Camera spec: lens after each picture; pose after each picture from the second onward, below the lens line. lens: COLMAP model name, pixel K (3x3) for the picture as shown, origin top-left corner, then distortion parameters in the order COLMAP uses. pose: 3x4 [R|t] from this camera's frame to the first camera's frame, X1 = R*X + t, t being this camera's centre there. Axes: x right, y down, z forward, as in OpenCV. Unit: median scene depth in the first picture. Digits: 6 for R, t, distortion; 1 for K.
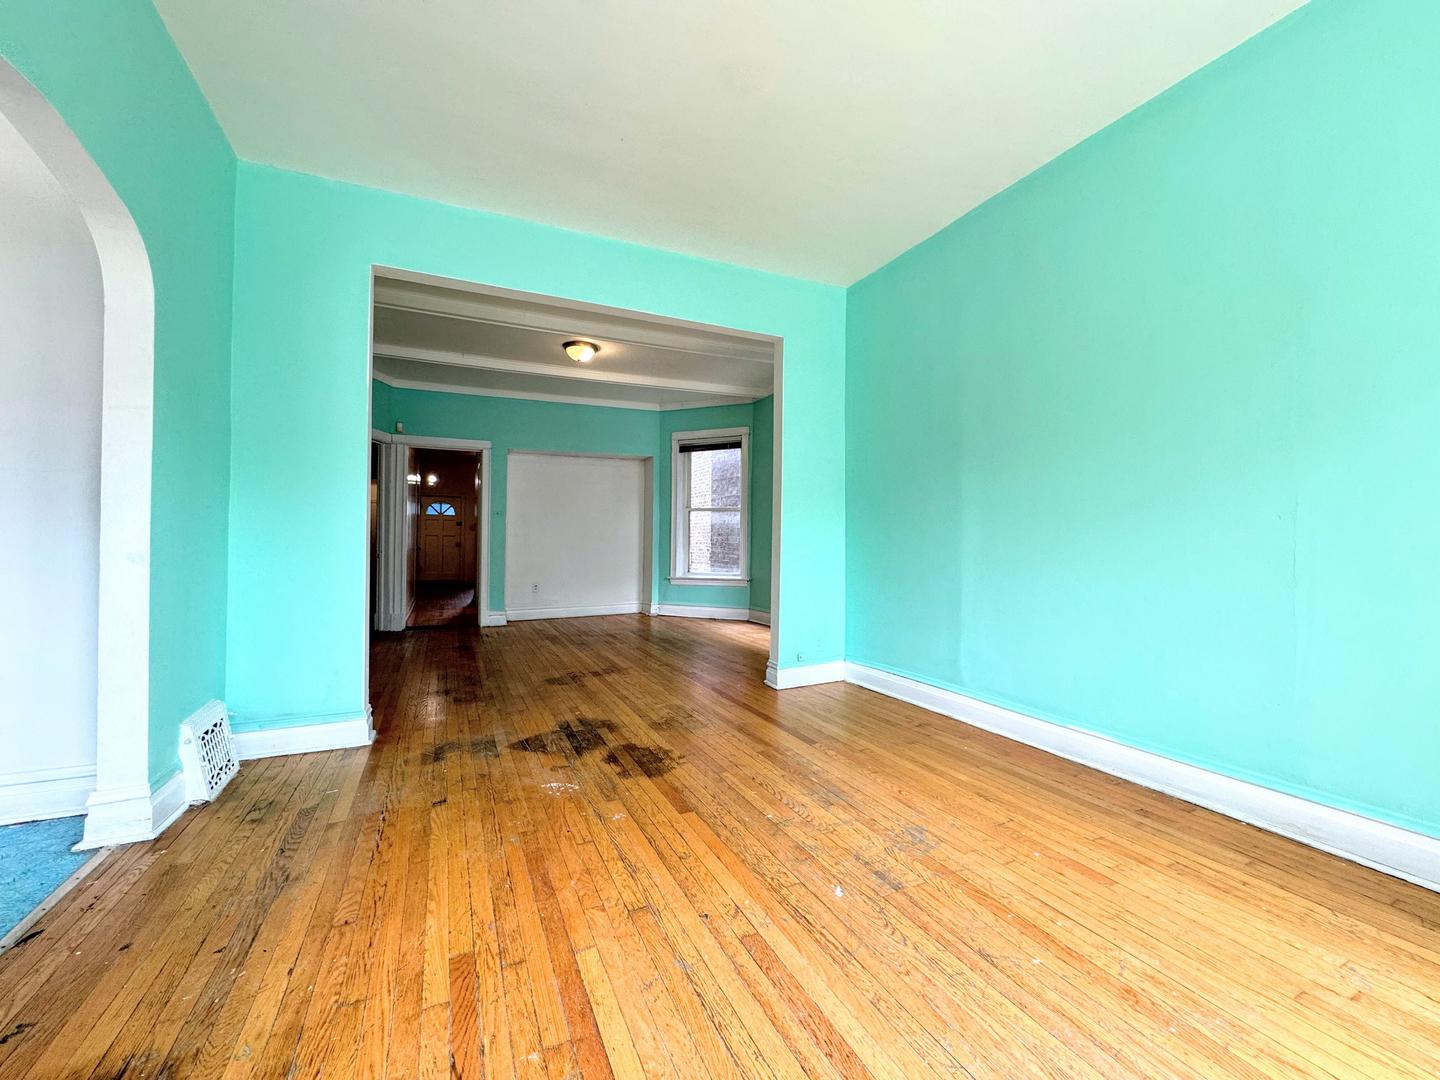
lens RADIAL K [[571.8, 0, 715.3], [0, 571.8, 538.3], [0, 0, 1]] dist [-0.002336, 0.000021]
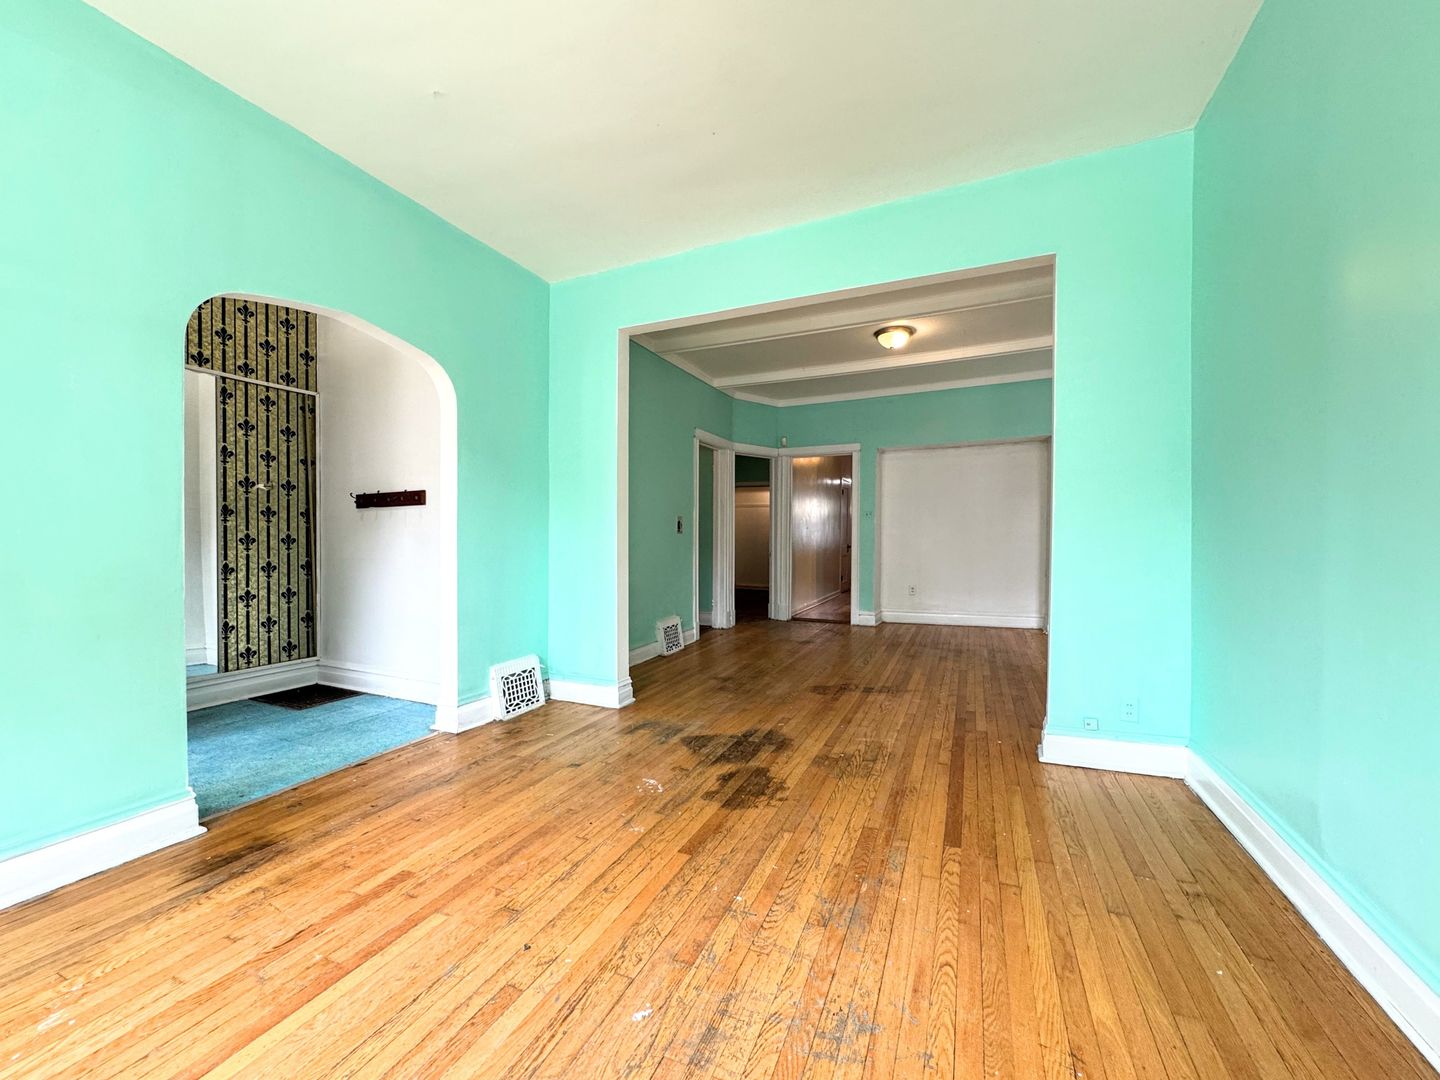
lens RADIAL K [[575.4, 0, 720.0], [0, 575.4, 540.0], [0, 0, 1]] dist [-0.002715, -0.000228]
pose [[0.663170, 0.001052, -0.748468, 0.542542], [0.008798, 0.999919, 0.009200, -0.025518], [0.748417, -0.012686, 0.663107, 0.348390]]
